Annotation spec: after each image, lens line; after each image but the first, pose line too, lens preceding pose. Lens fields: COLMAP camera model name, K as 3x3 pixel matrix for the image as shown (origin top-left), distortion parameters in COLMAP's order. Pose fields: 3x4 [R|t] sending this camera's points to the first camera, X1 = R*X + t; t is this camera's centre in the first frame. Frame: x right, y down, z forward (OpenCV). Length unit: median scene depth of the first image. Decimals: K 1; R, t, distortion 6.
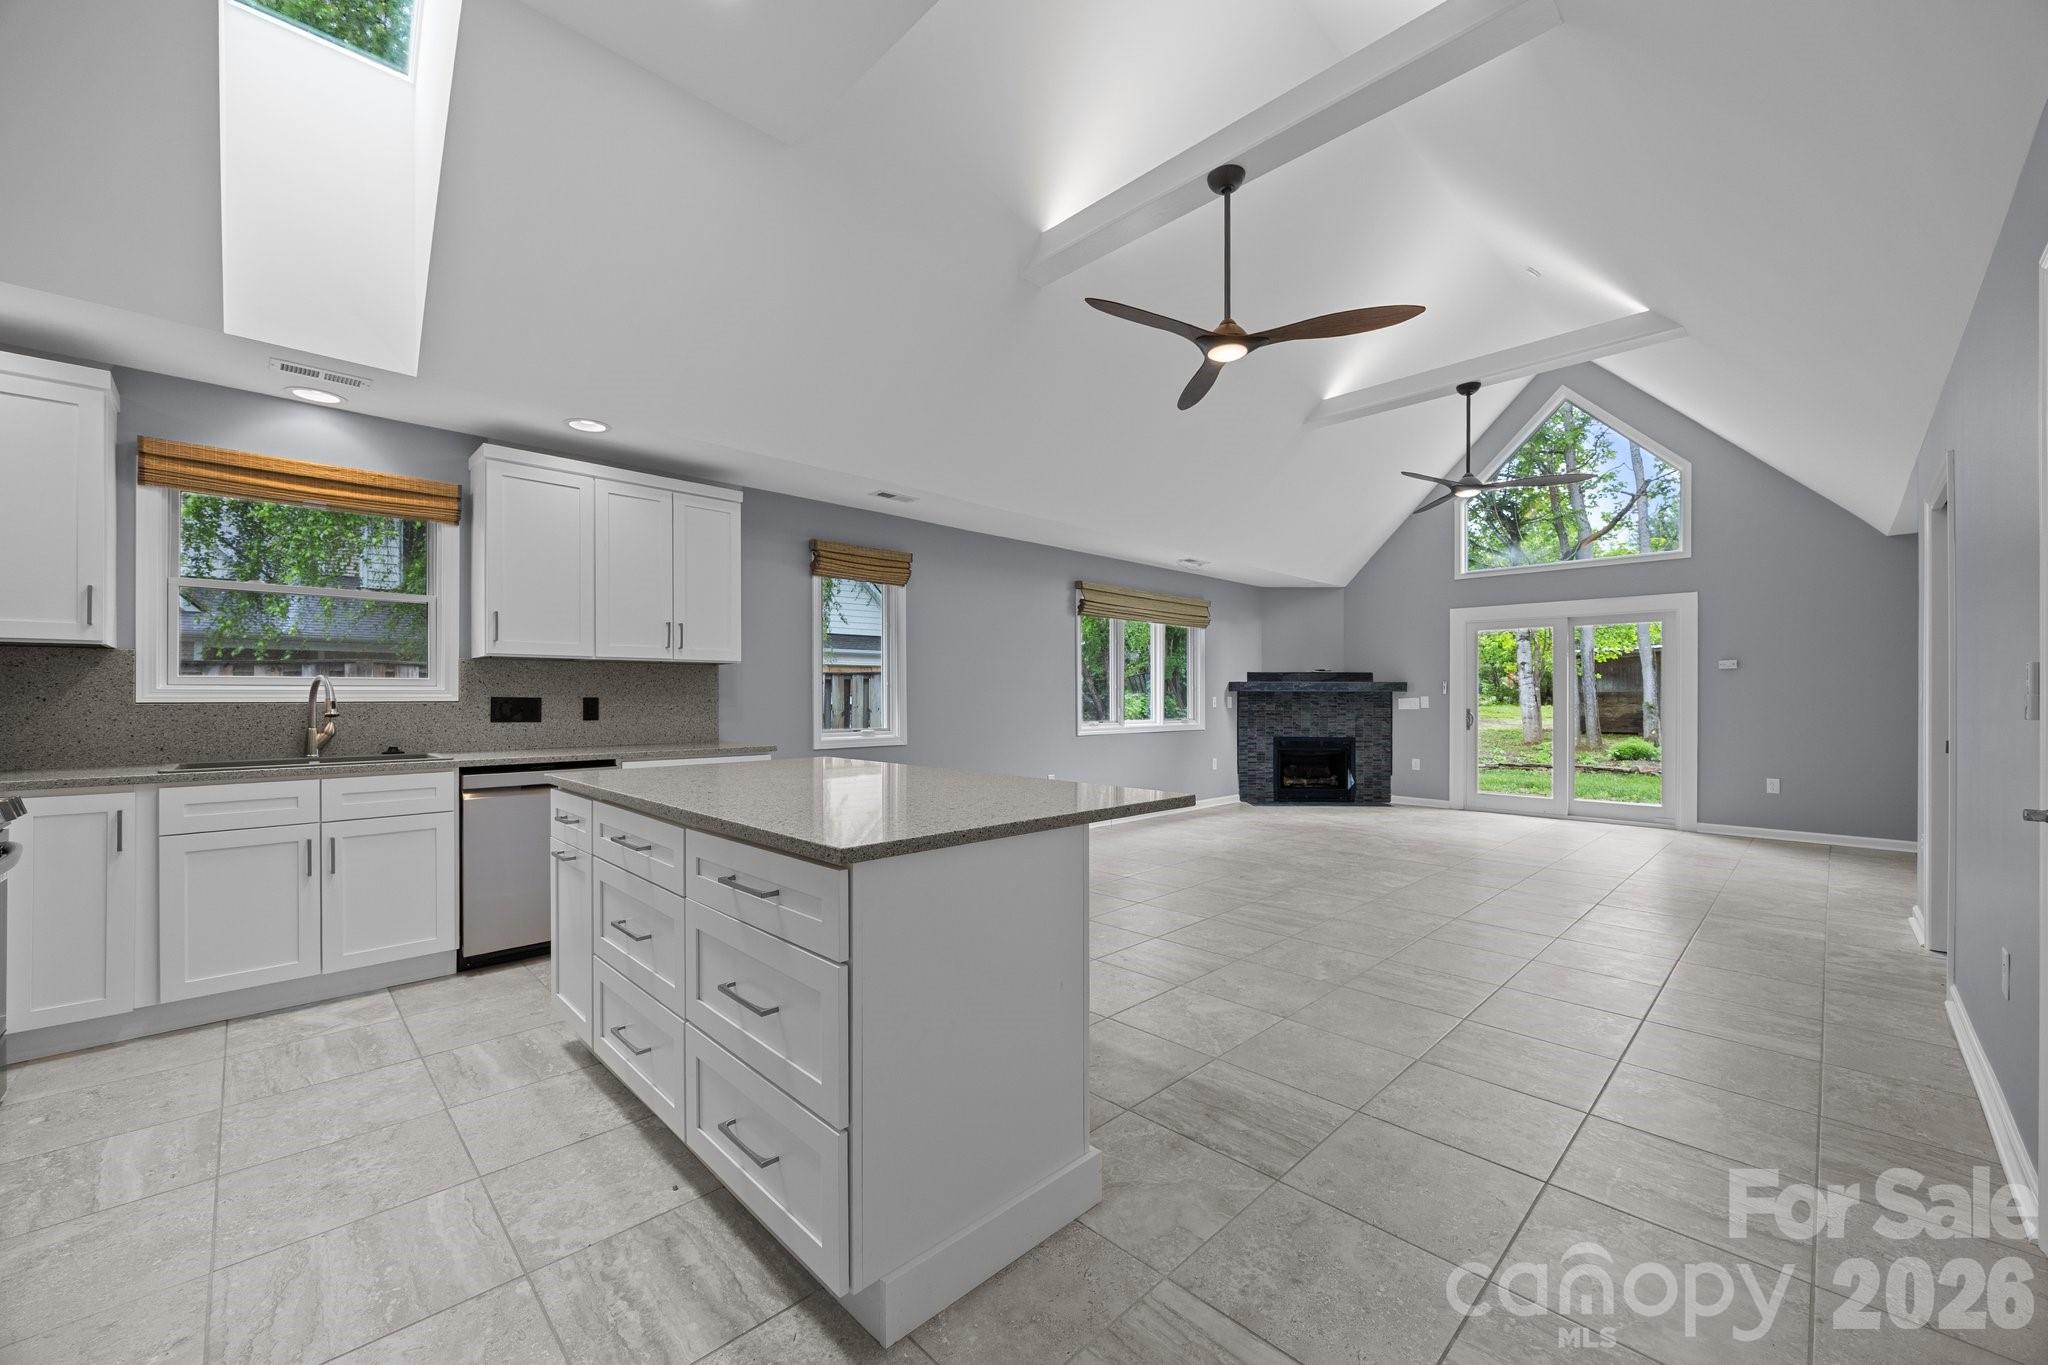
lens RADIAL K [[793.4, 0, 1026.8], [0, 793.4, 695.0], [0, 0, 1]] dist [-0.002500, 0.001109]
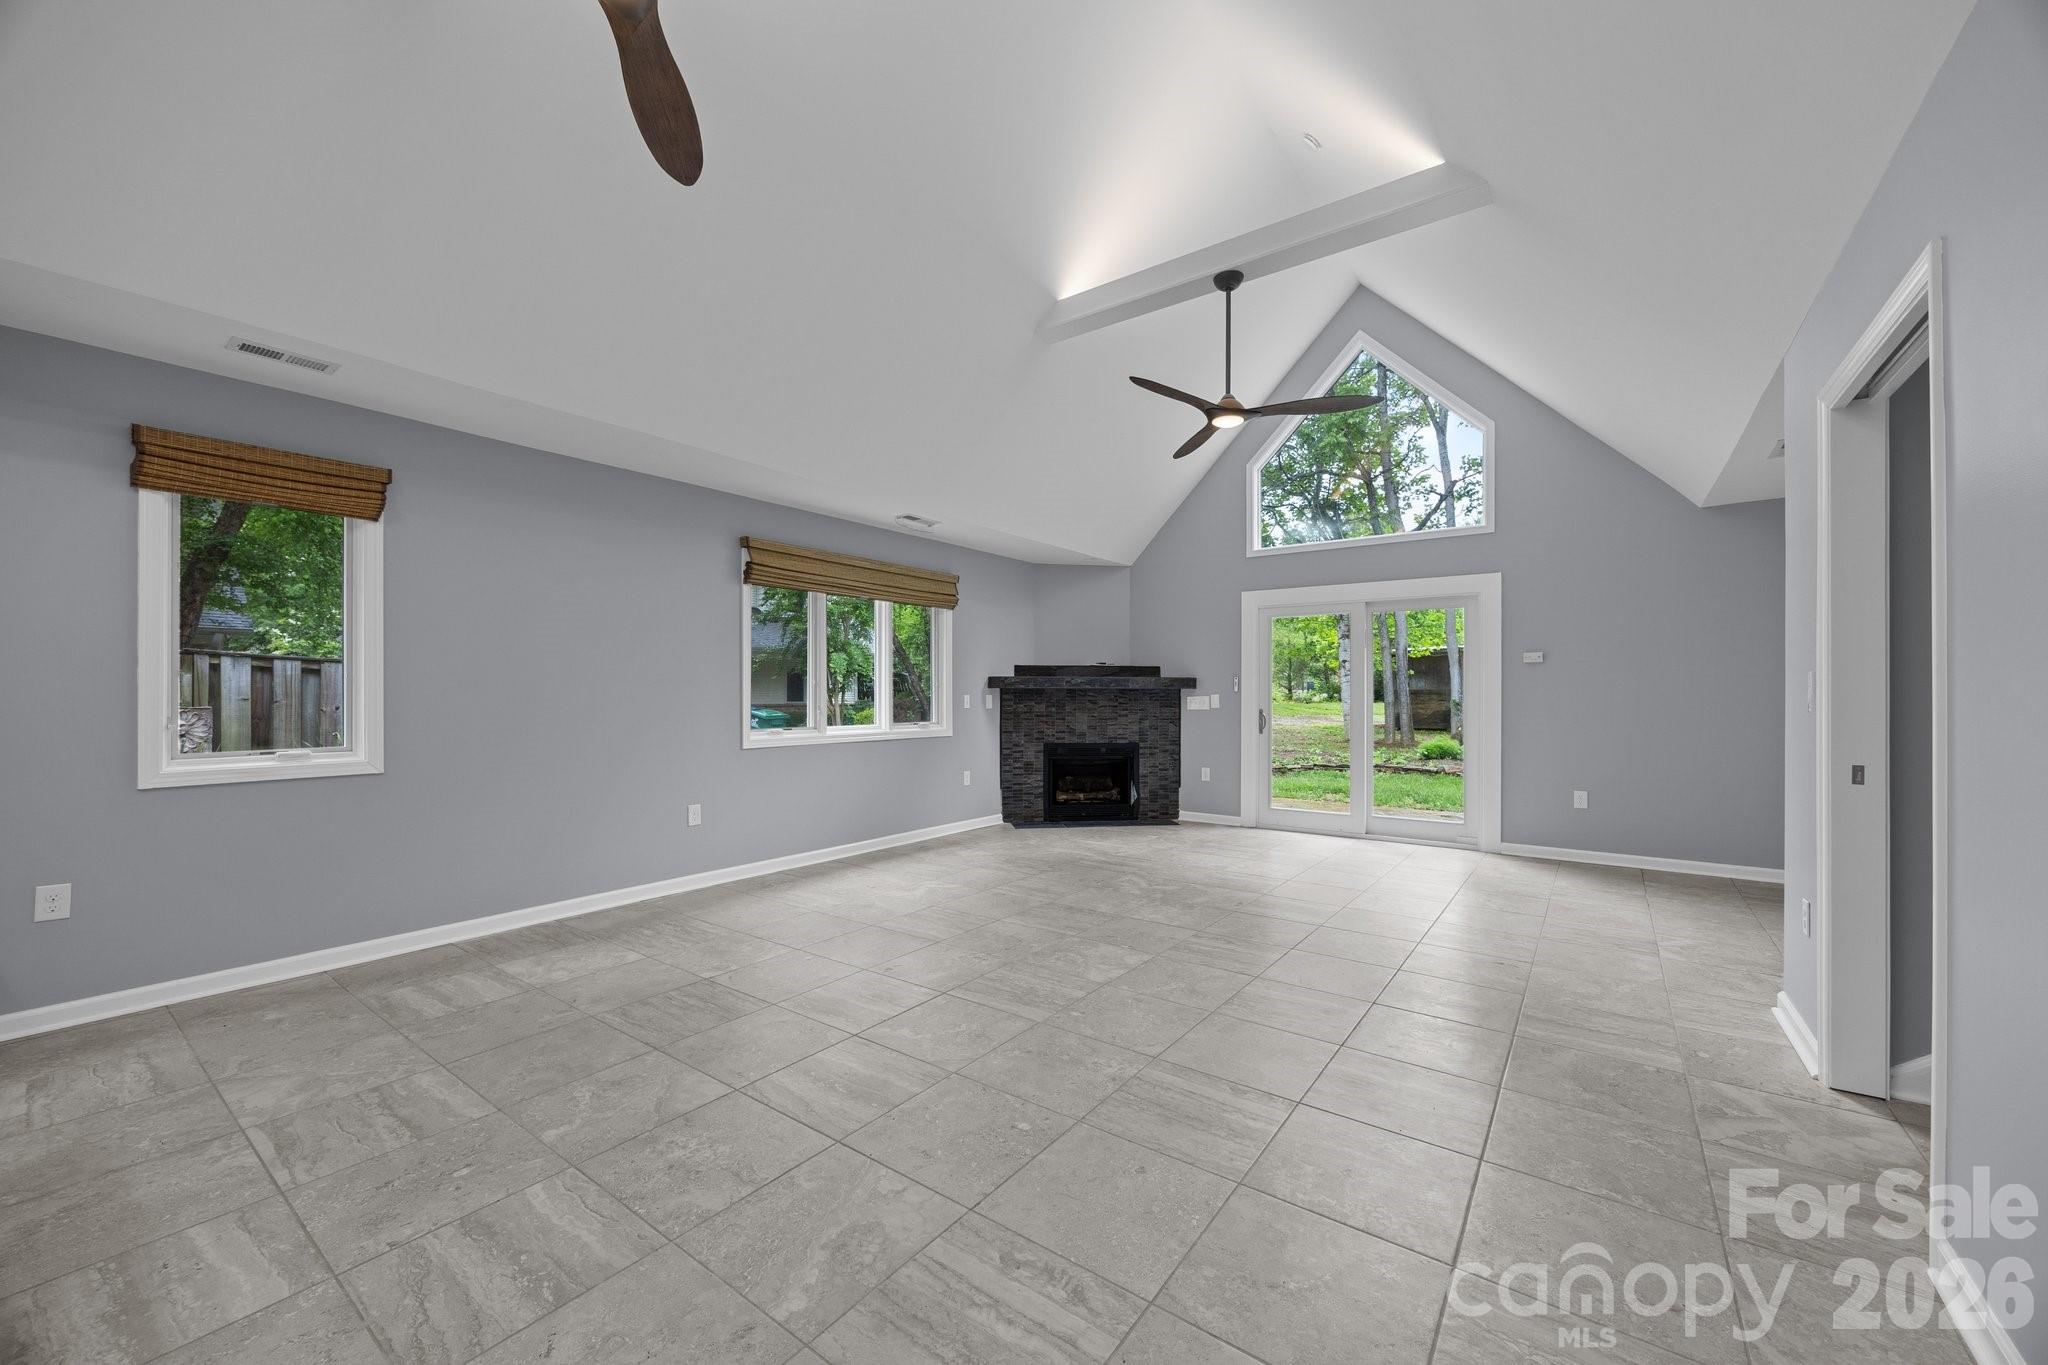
lens RADIAL K [[793.4, 0, 1018.2], [0, 793.4, 691.4], [0, 0, 1]] dist [-0.002500, 0.001109]
pose [[0.987356, -0.000205, 0.158518, 0.247892], [0.000332, 1.000000, -0.000771, -0.001295], [-0.158518, 0.000814, 0.987356, 0.301188]]
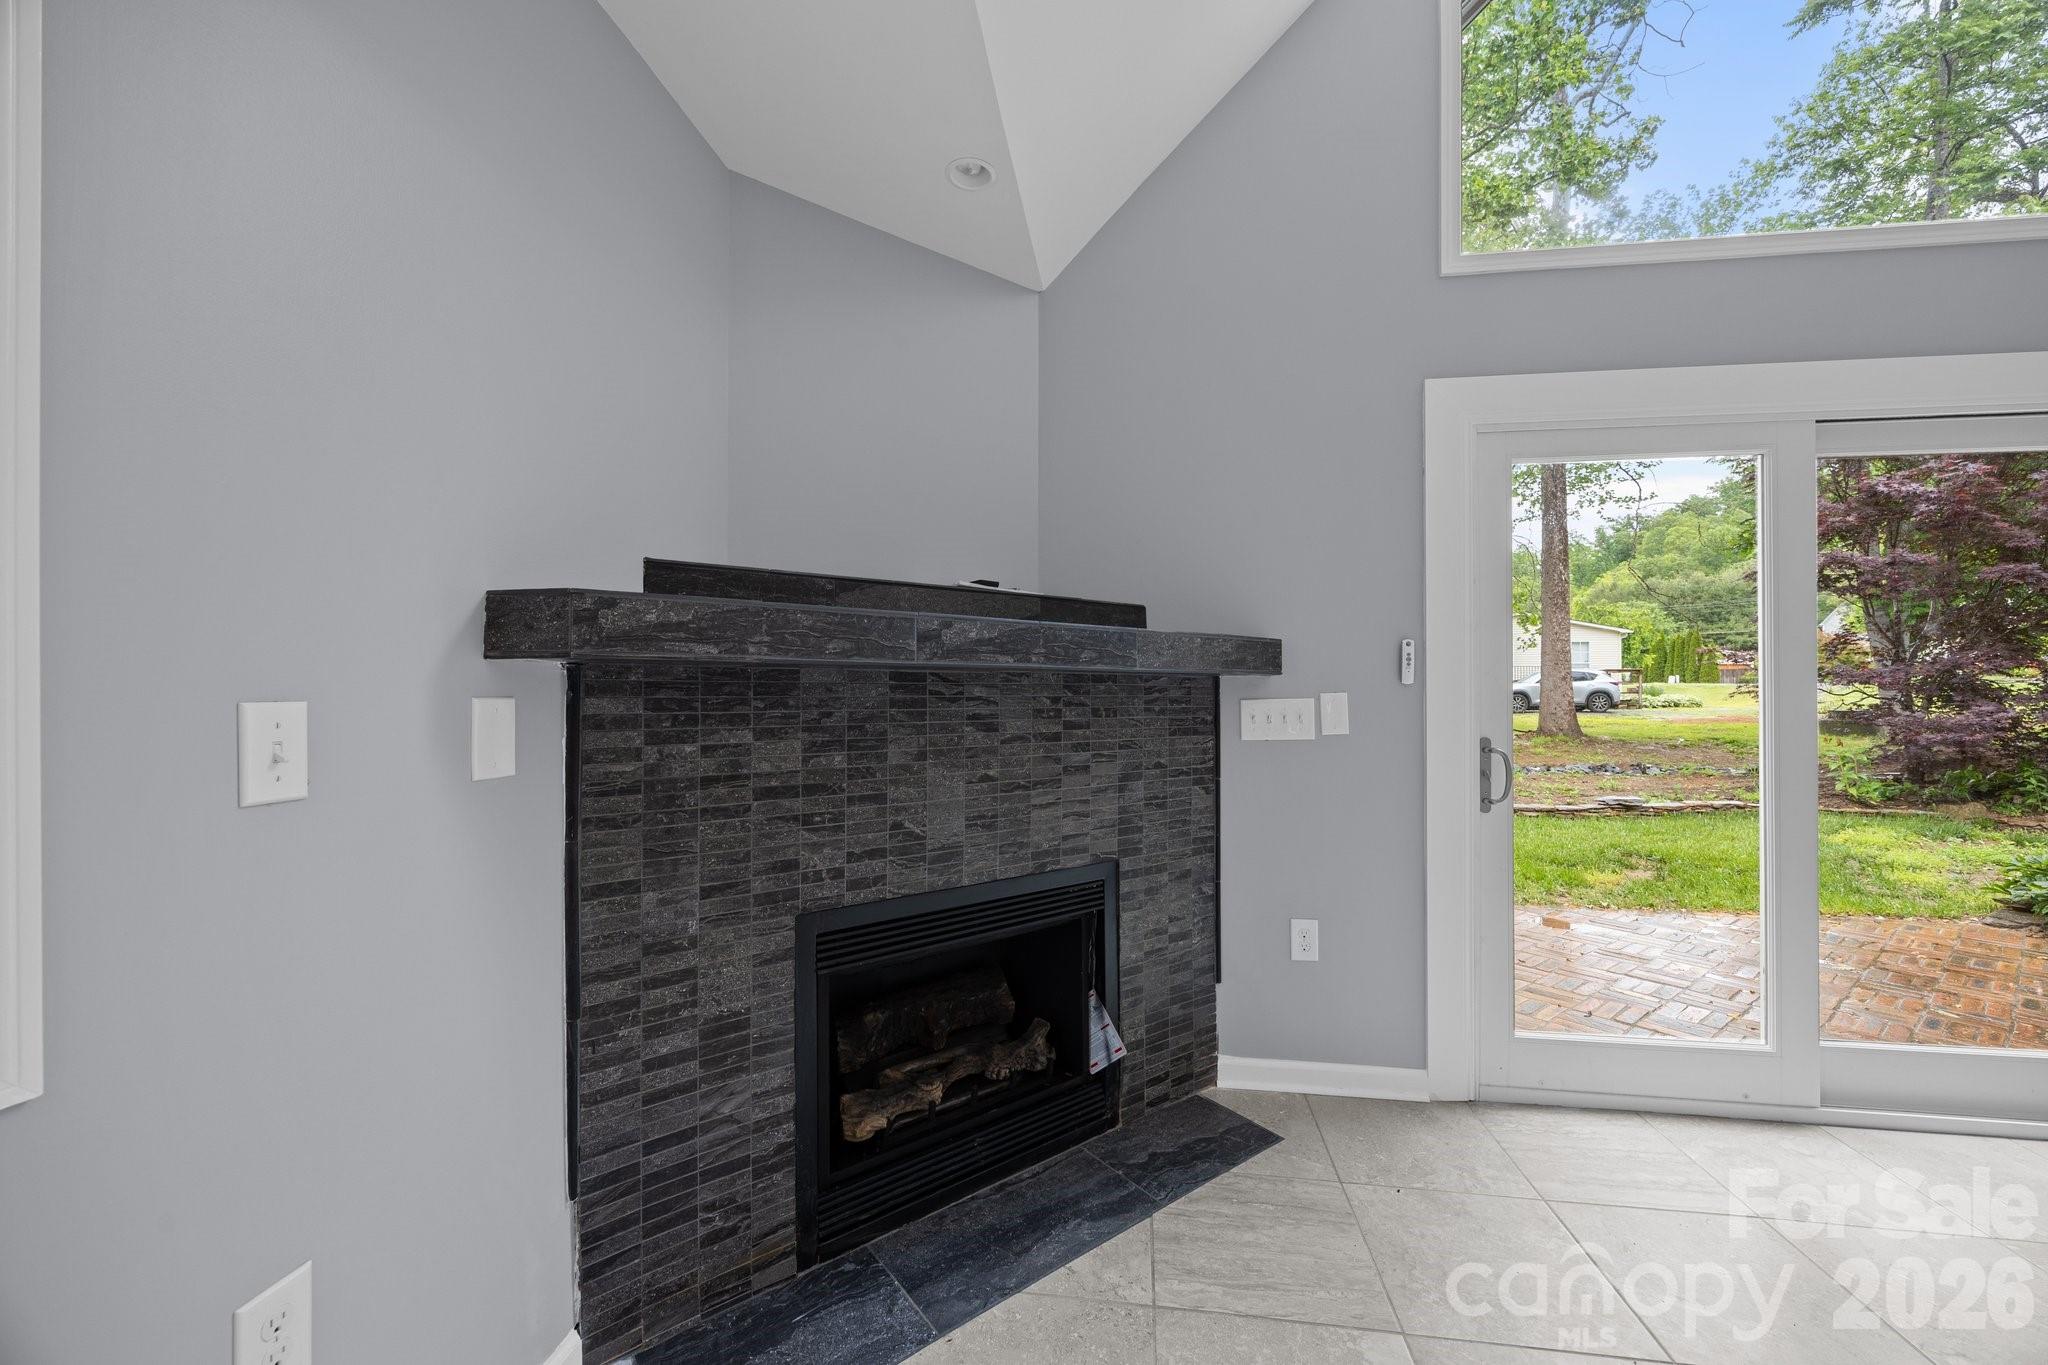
lens RADIAL K [[793.4, 0, 1031.1], [0, 793.4, 691.6], [0, 0, 1]] dist [-0.002500, 0.001109]
pose [[0.790812, -0.000785, 0.612058, 0.391047], [-0.003200, 0.999980, 0.005417, 0.000143], [-0.612050, -0.006242, 0.790794, 1.327848]]
